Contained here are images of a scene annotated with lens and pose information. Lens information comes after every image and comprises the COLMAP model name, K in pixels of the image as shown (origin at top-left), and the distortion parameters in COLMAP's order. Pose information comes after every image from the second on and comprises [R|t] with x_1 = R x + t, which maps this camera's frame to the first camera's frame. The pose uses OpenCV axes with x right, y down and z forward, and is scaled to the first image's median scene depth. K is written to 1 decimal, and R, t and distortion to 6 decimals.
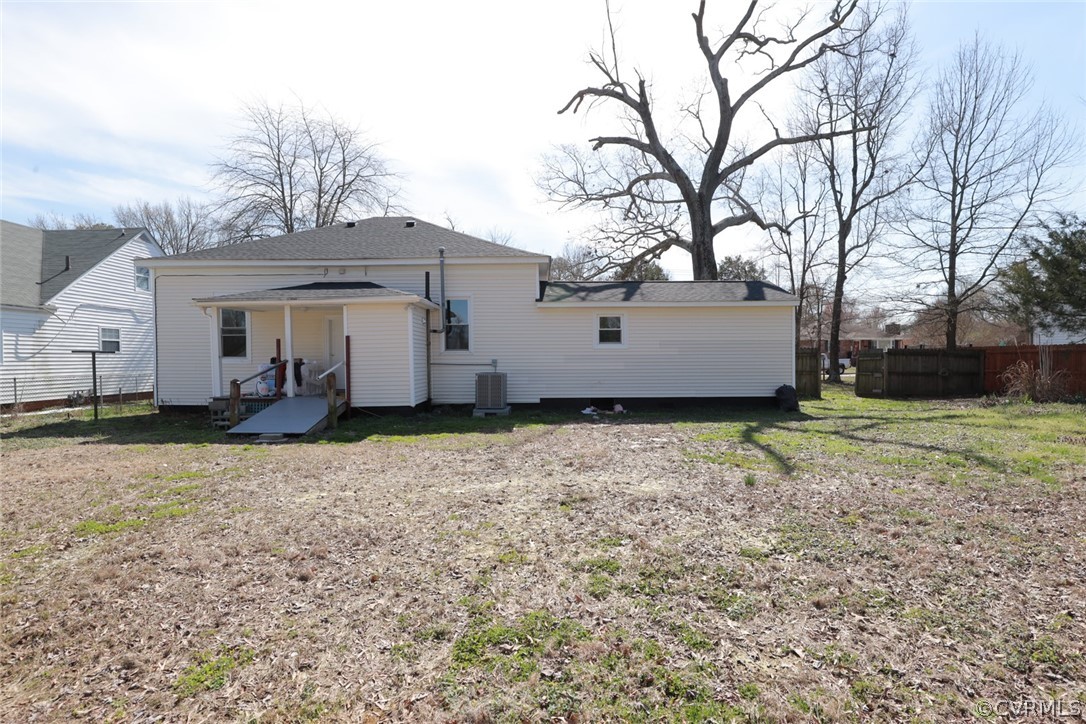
lens RADIAL K [[498.1, 0, 541.3], [0, 498.1, 365.4], [0, 0, 1]] dist [-0.033768, 0.007795]
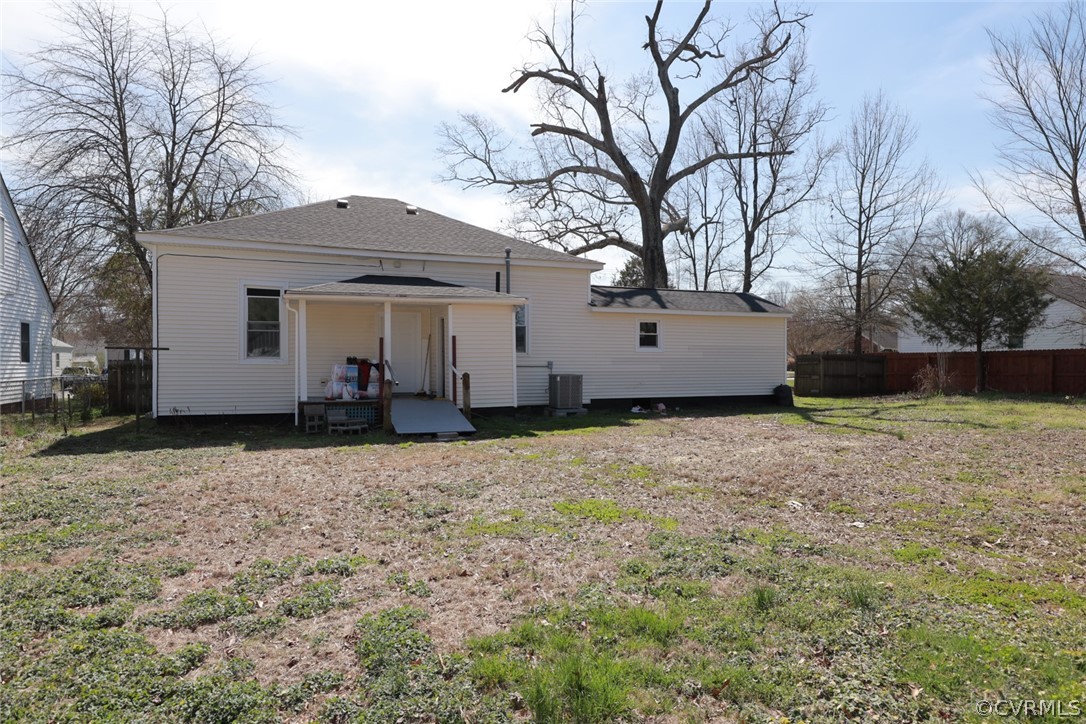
lens RADIAL K [[645.7, 0, 543.0], [0, 645.7, 362.0], [0, 0, 1]] dist [0.001688, -0.000087]
pose [[0.928534, 0.005340, 0.371210, -0.467102], [0.001255, 0.999846, -0.017522, 0.009543], [-0.371246, 0.016736, 0.928384, -0.165207]]
